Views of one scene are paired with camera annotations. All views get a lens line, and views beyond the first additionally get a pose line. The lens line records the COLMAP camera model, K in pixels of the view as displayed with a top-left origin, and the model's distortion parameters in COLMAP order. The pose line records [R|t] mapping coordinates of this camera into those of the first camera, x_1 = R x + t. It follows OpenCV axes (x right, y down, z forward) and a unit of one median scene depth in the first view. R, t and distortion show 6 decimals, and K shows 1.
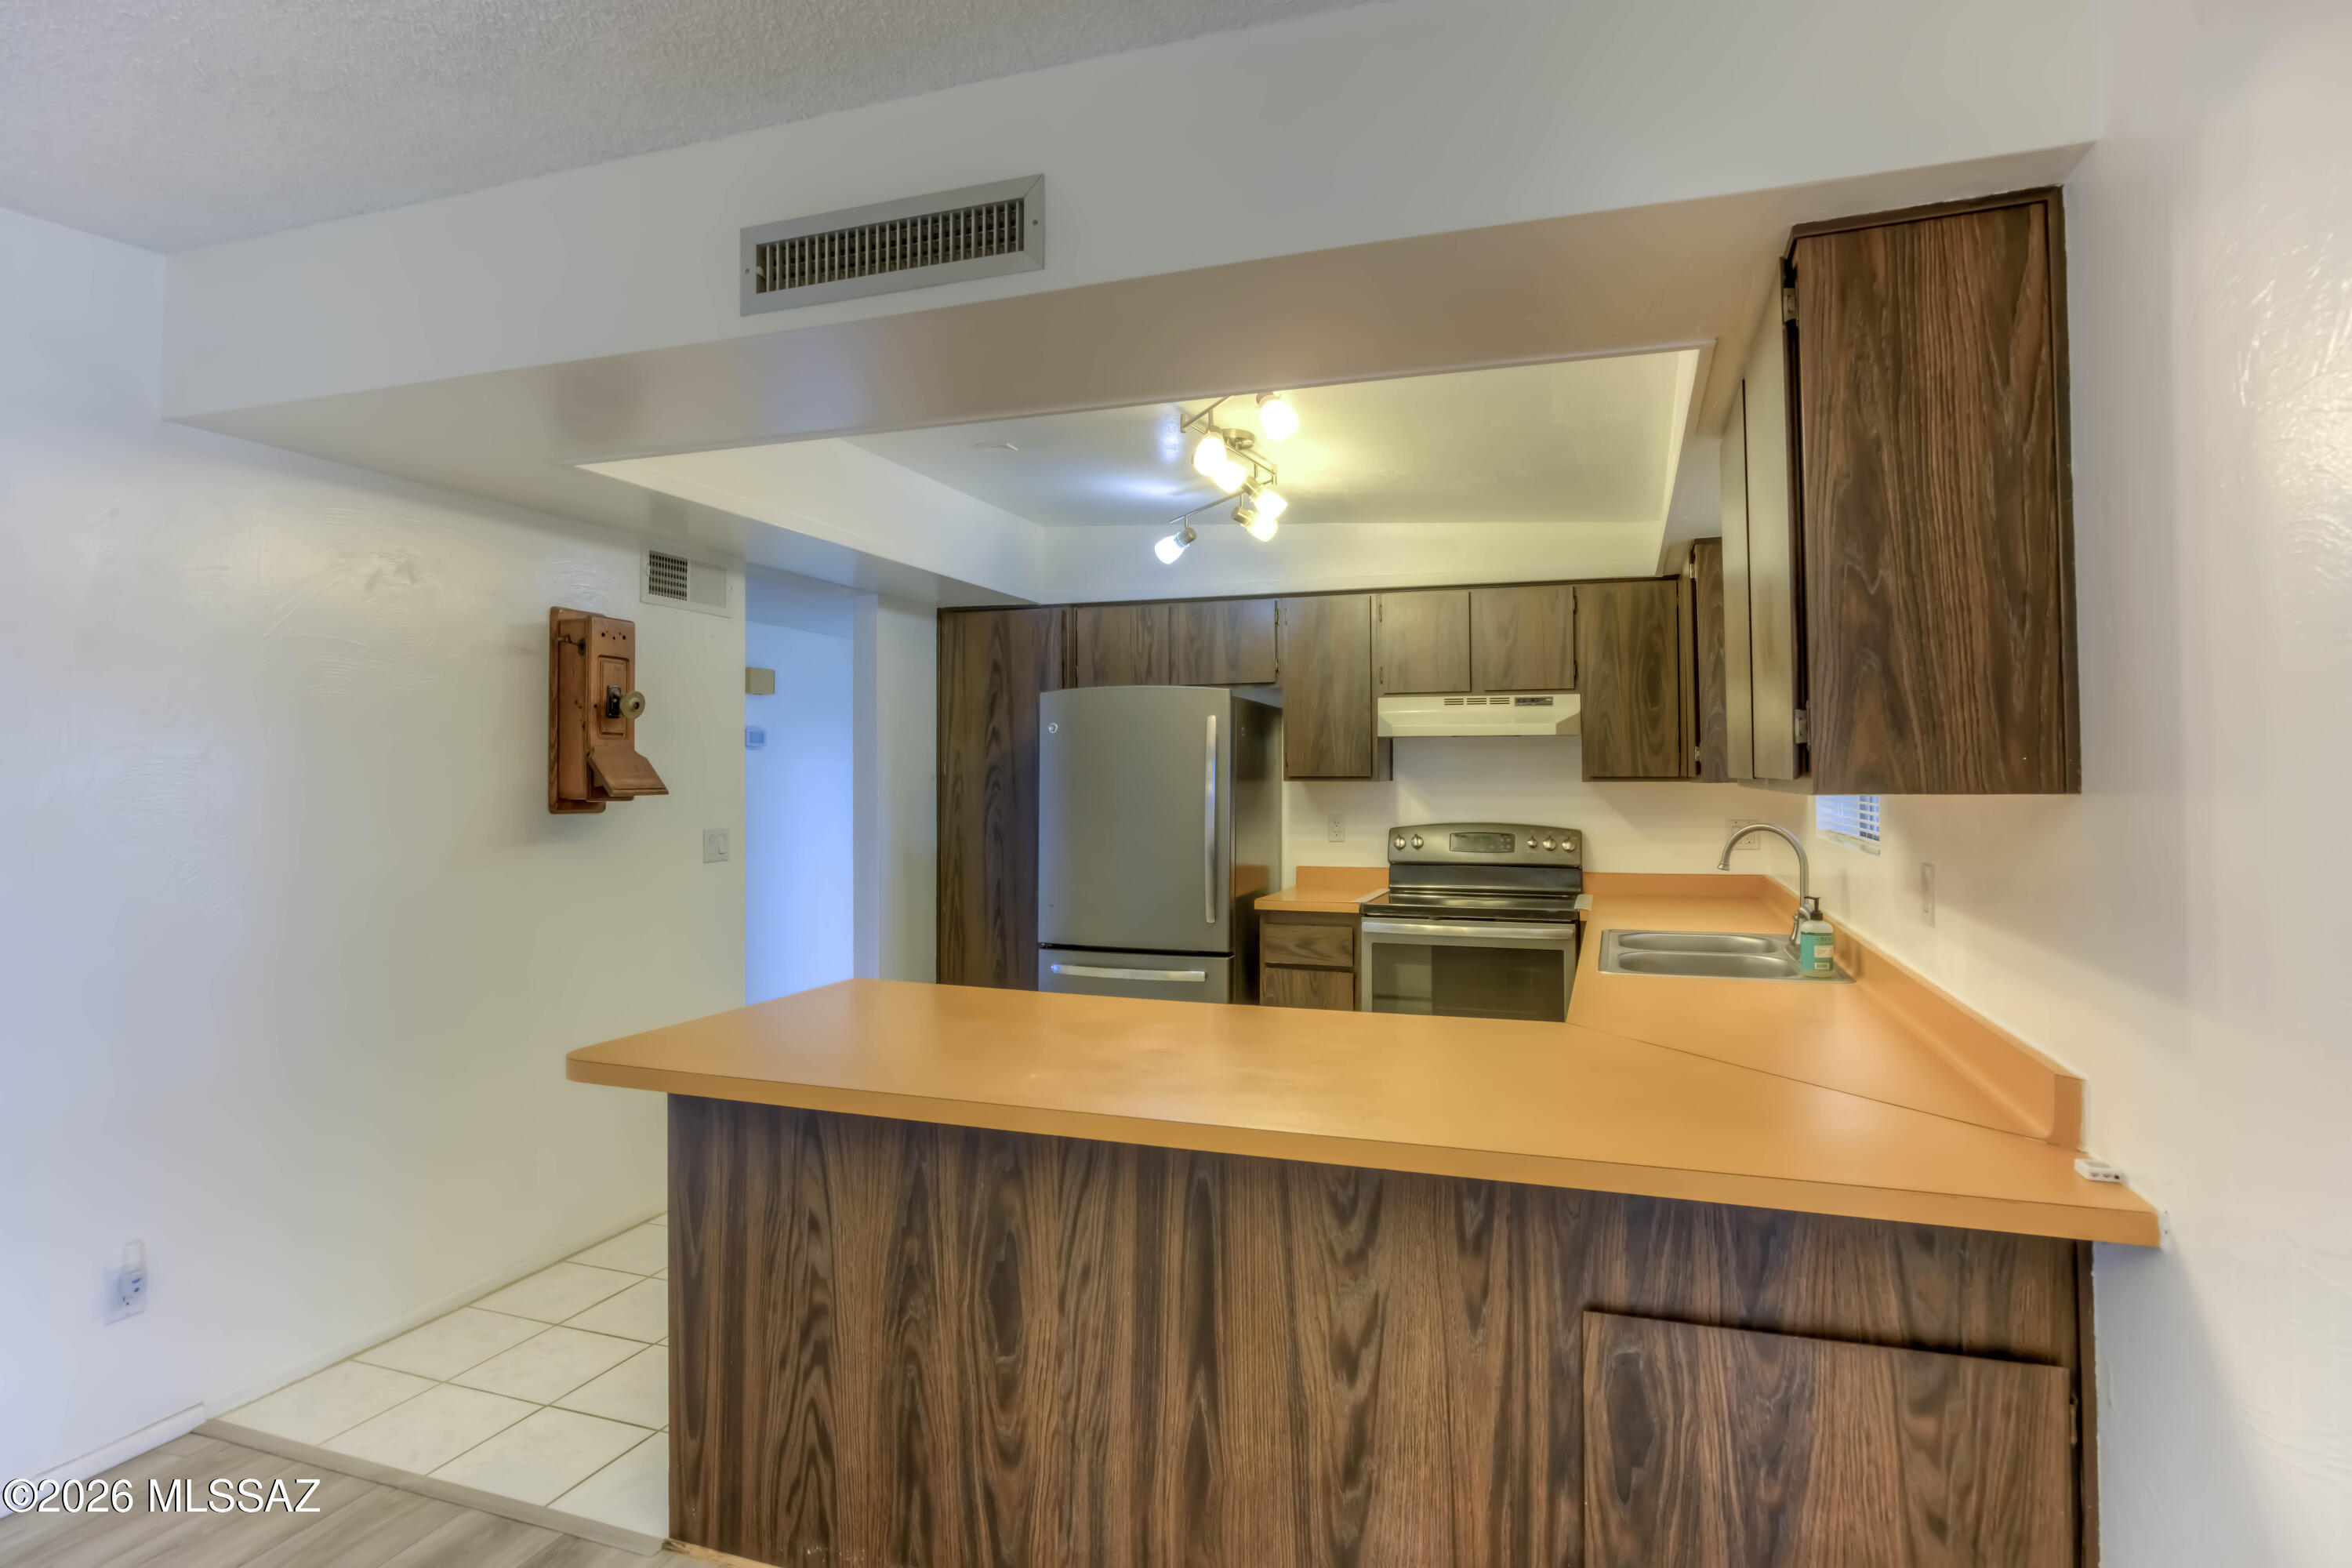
lens RADIAL K [[1266.7, 0, 1192.3], [0, 1266.7, 774.8], [0, 0, 1]] dist [-0.000158, 0.002269]
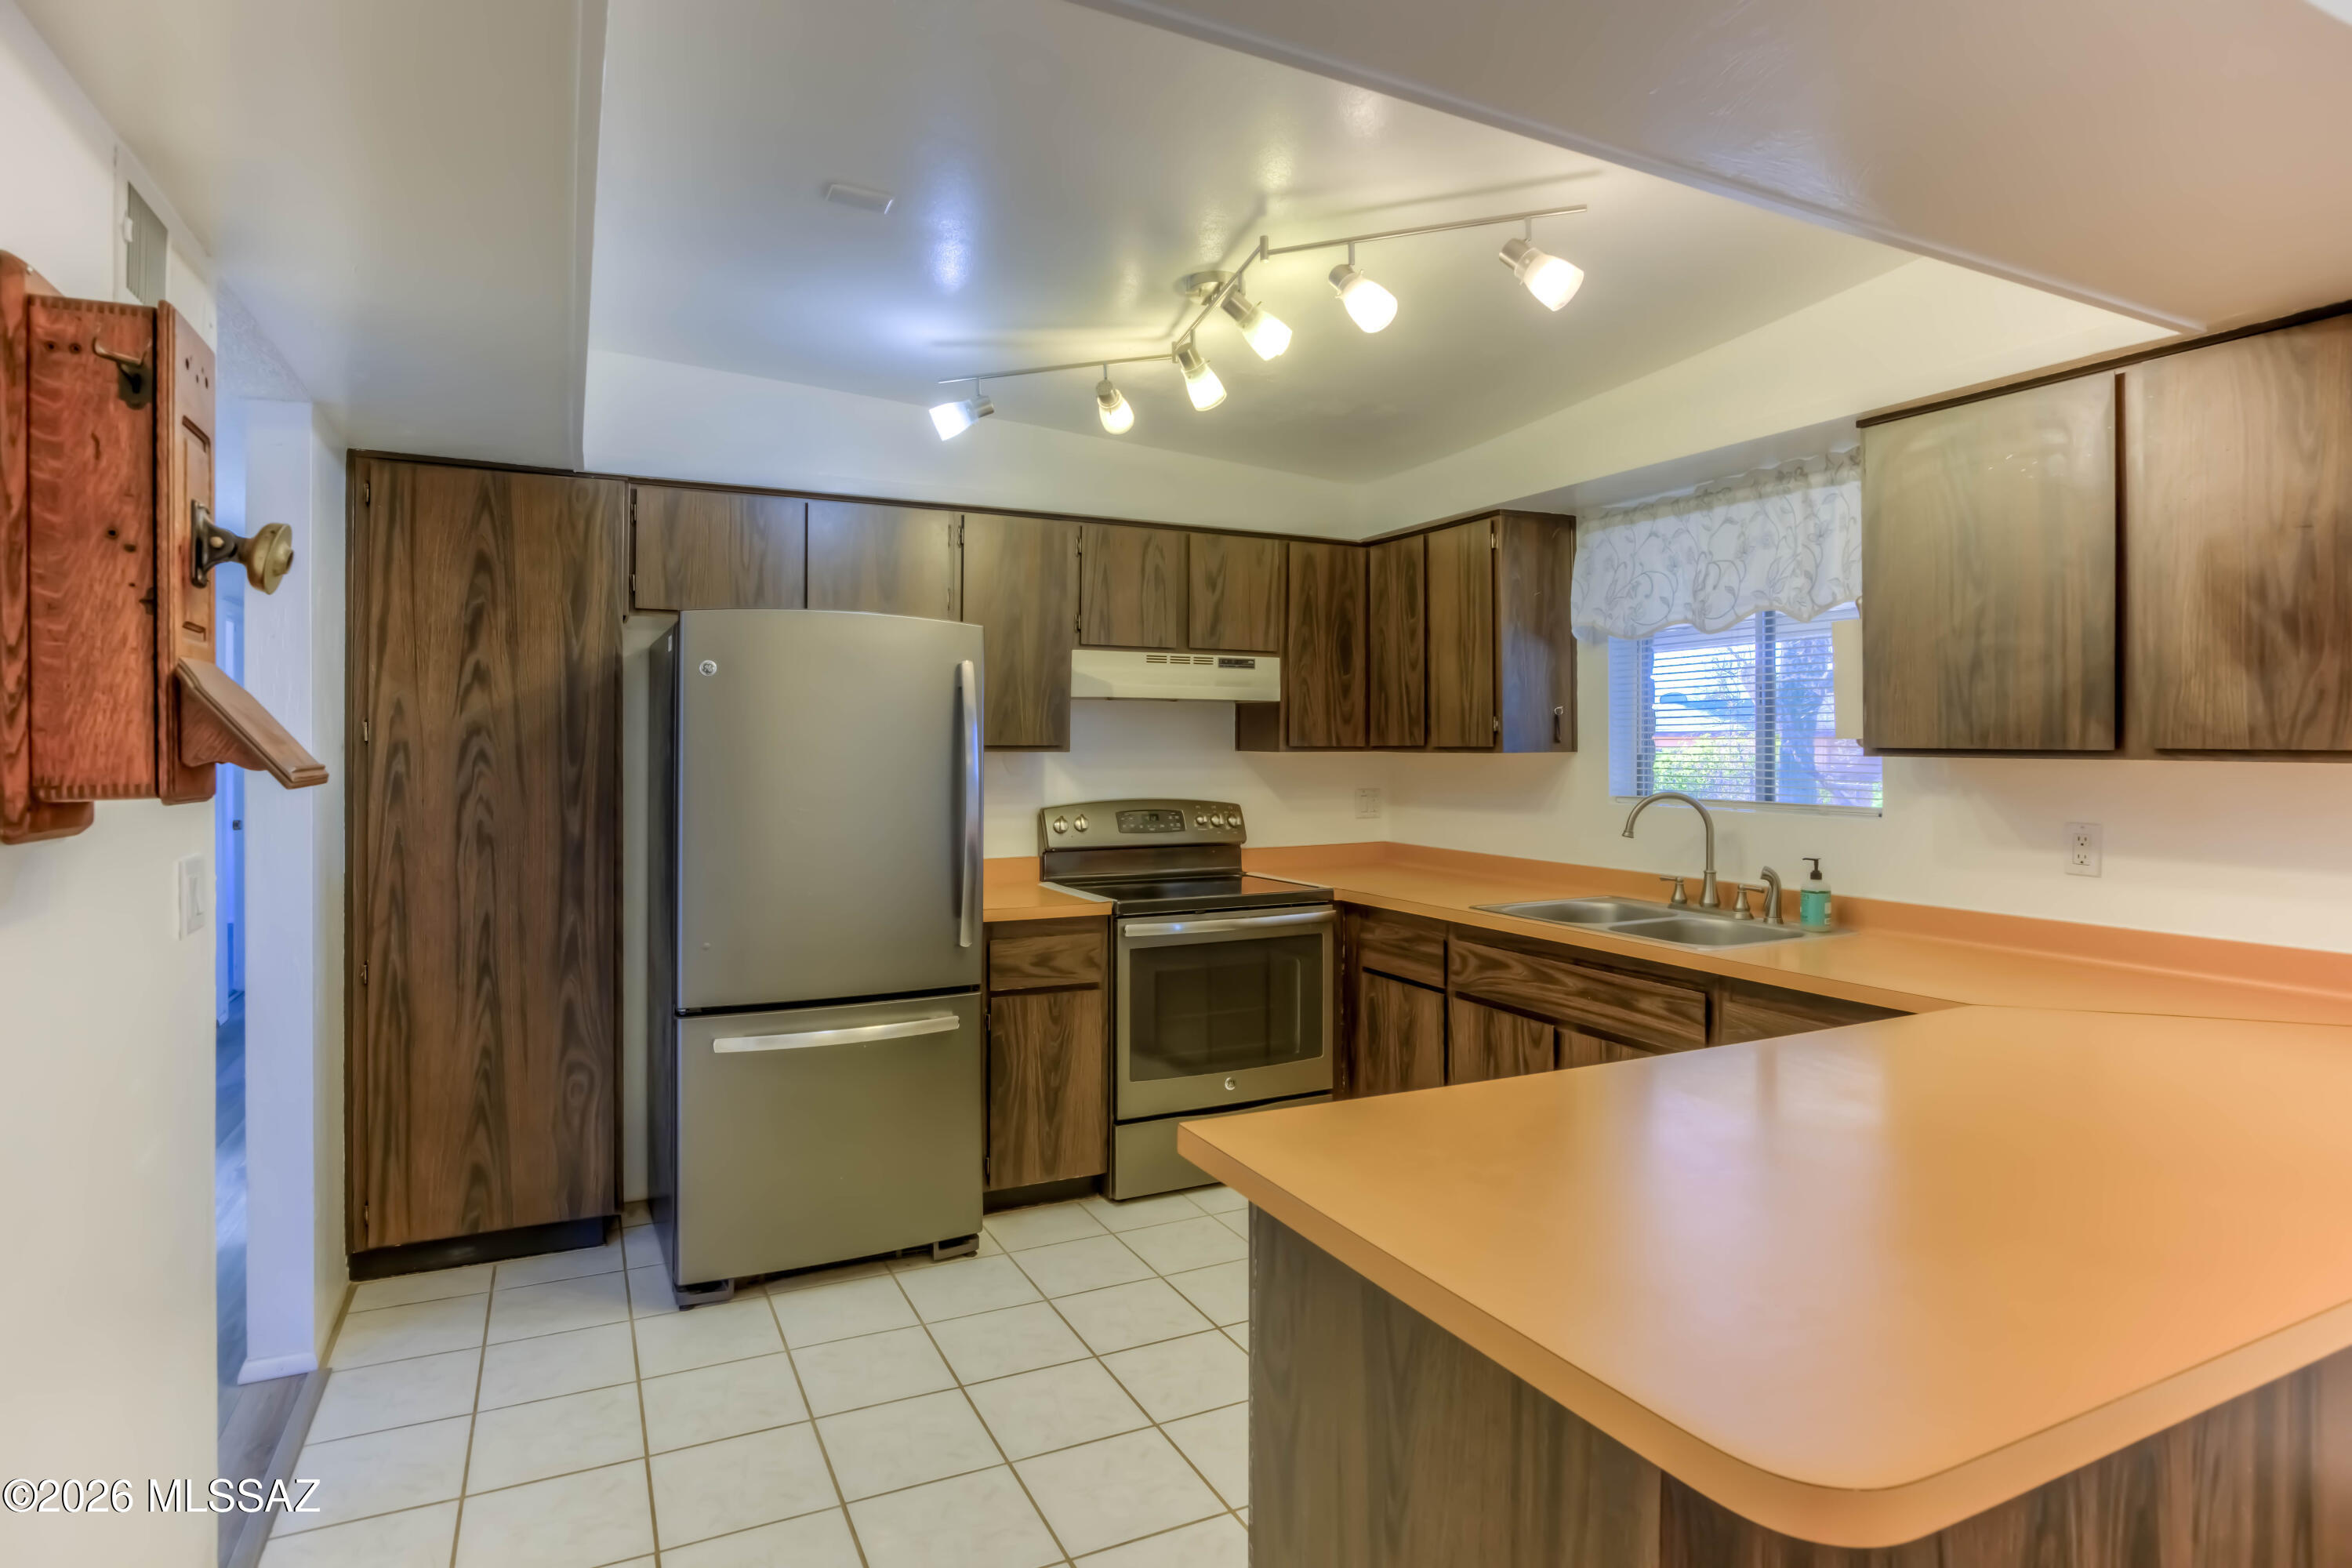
lens RADIAL K [[1255.7, 0, 1168.7], [0, 1255.7, 750.5], [0, 0, 1]] dist [-0.000508, 0.000477]
pose [[0.706671, 0.000734, 0.707542, -0.402724], [-0.001613, 0.999999, 0.000574, 0.003883], [-0.707540, -0.001547, 0.706671, 0.401408]]
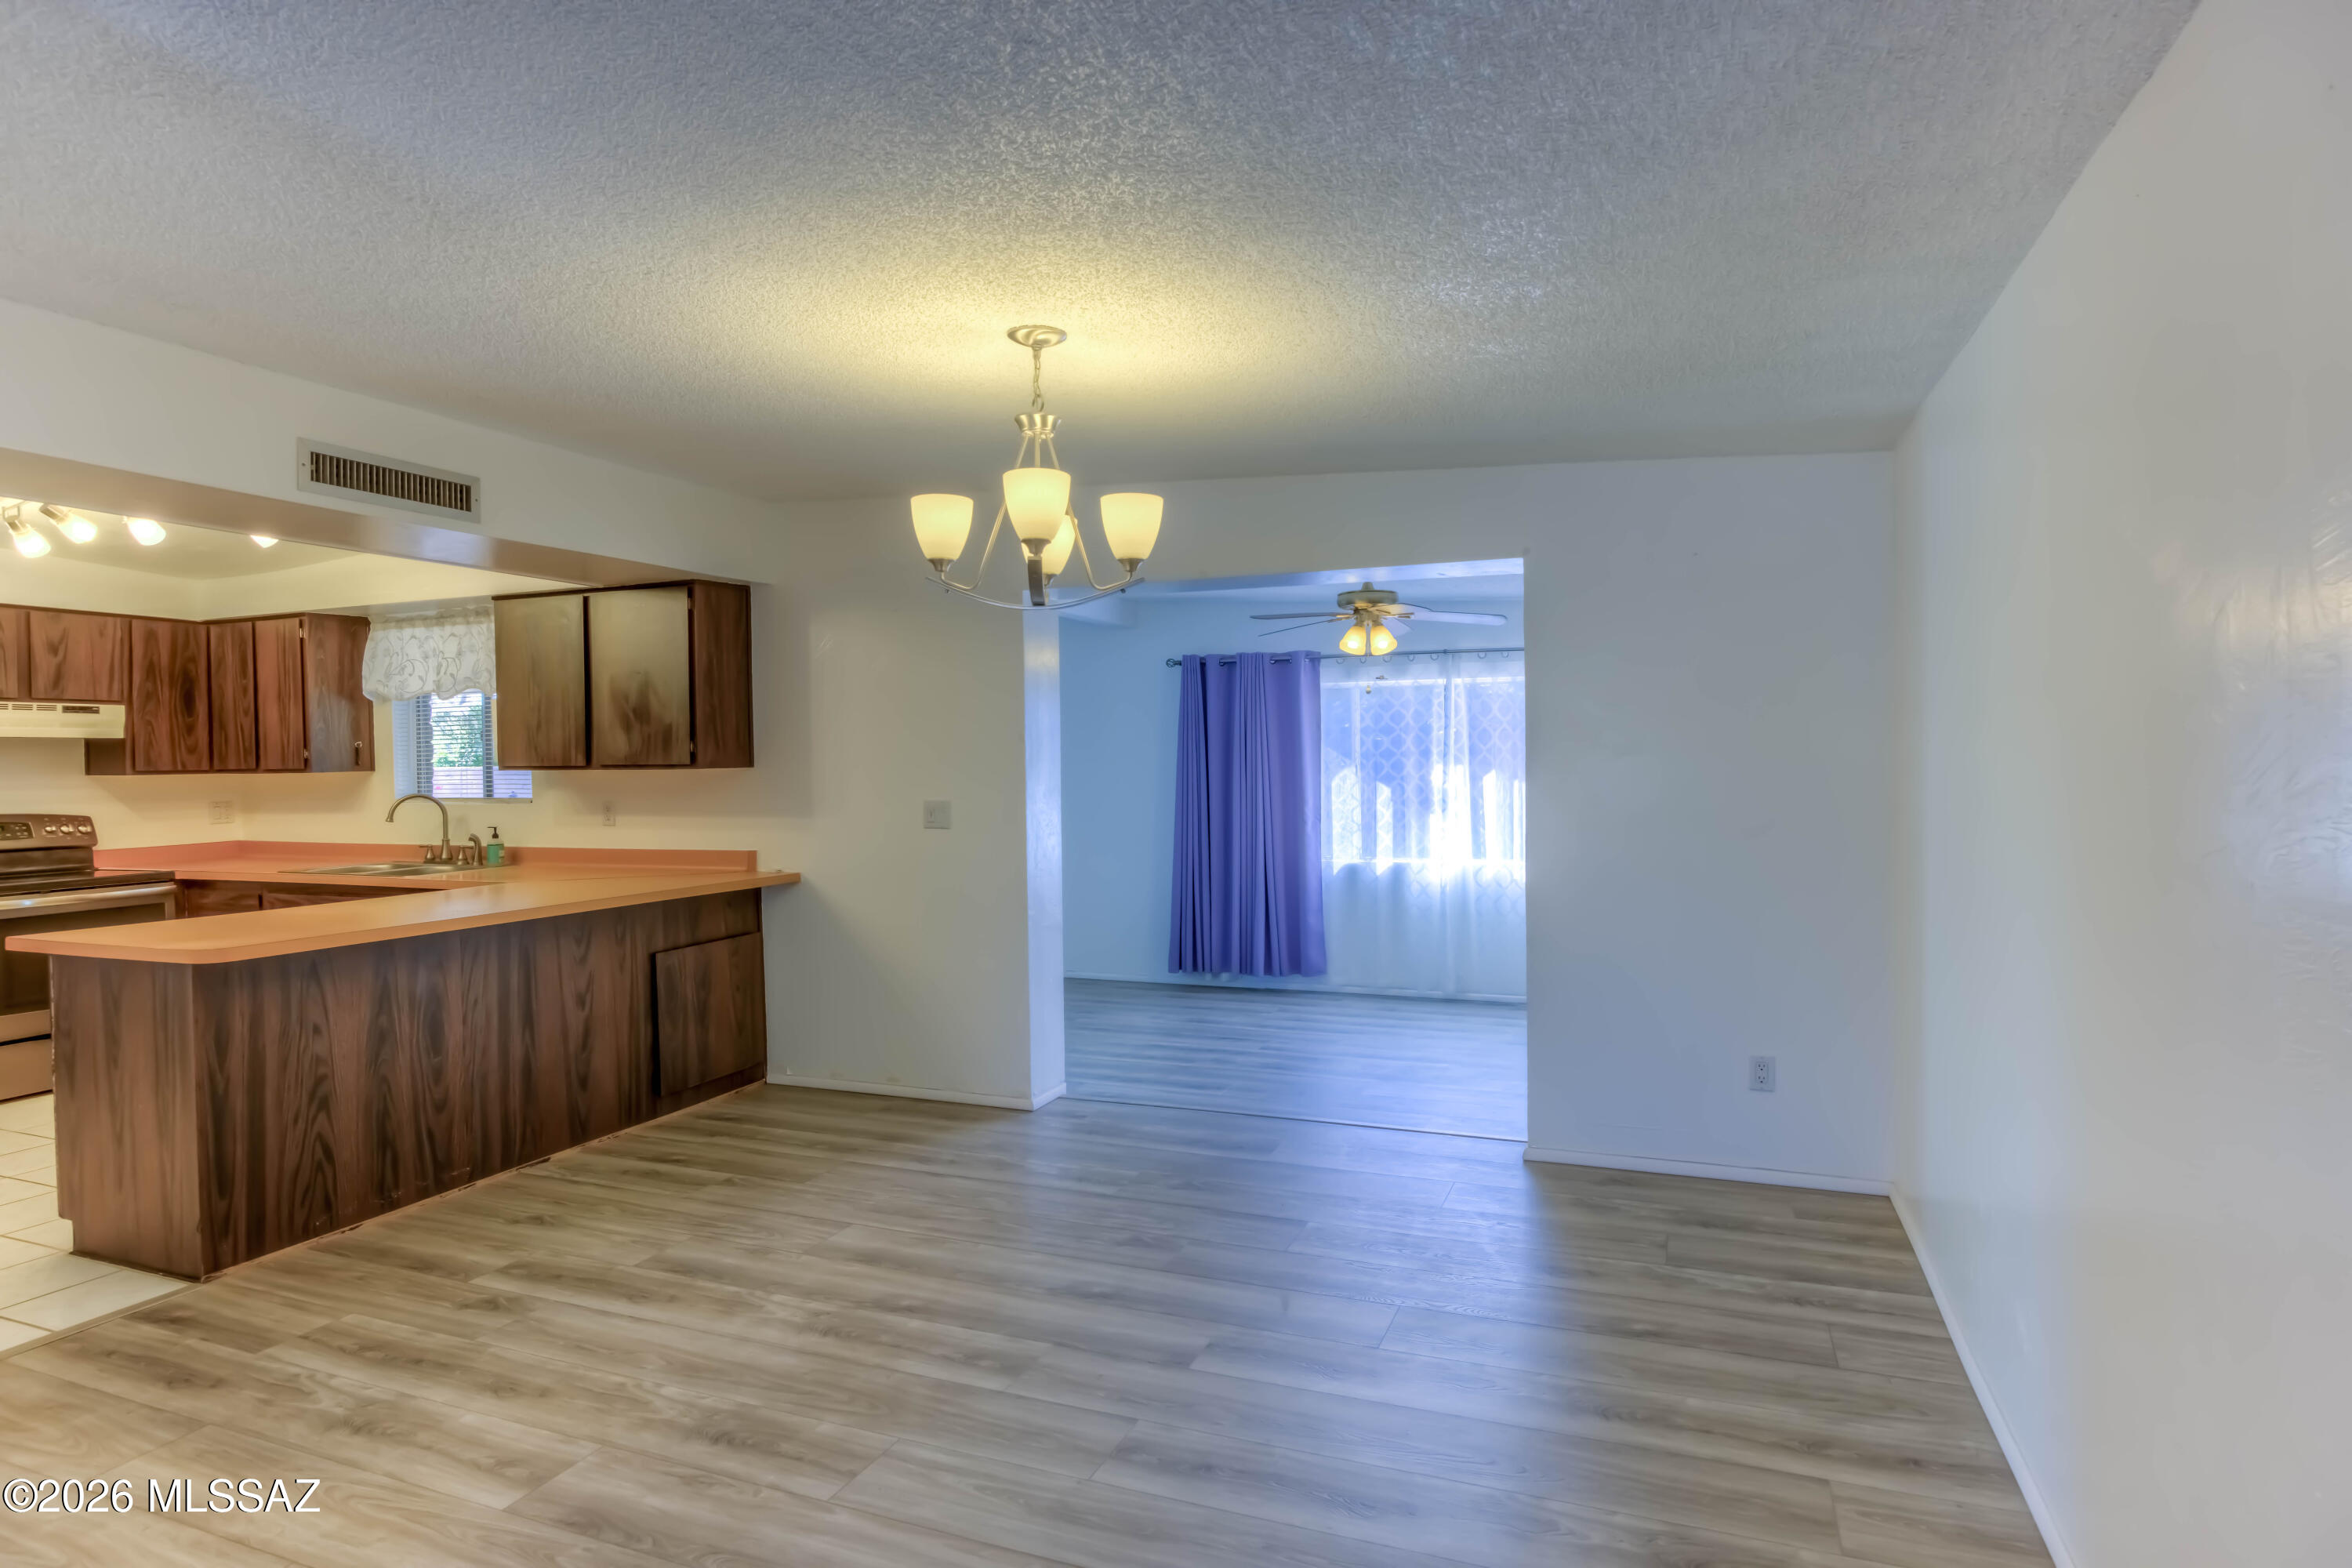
lens RADIAL K [[1266.7, 0, 1192.3], [0, 1266.7, 774.8], [0, 0, 1]] dist [-0.000158, 0.002269]
pose [[0.051313, -0.013559, 0.998591, -0.889542], [0.016216, 0.999787, 0.012742, 0.005893], [-0.998551, 0.015540, 0.051522, -0.120261]]
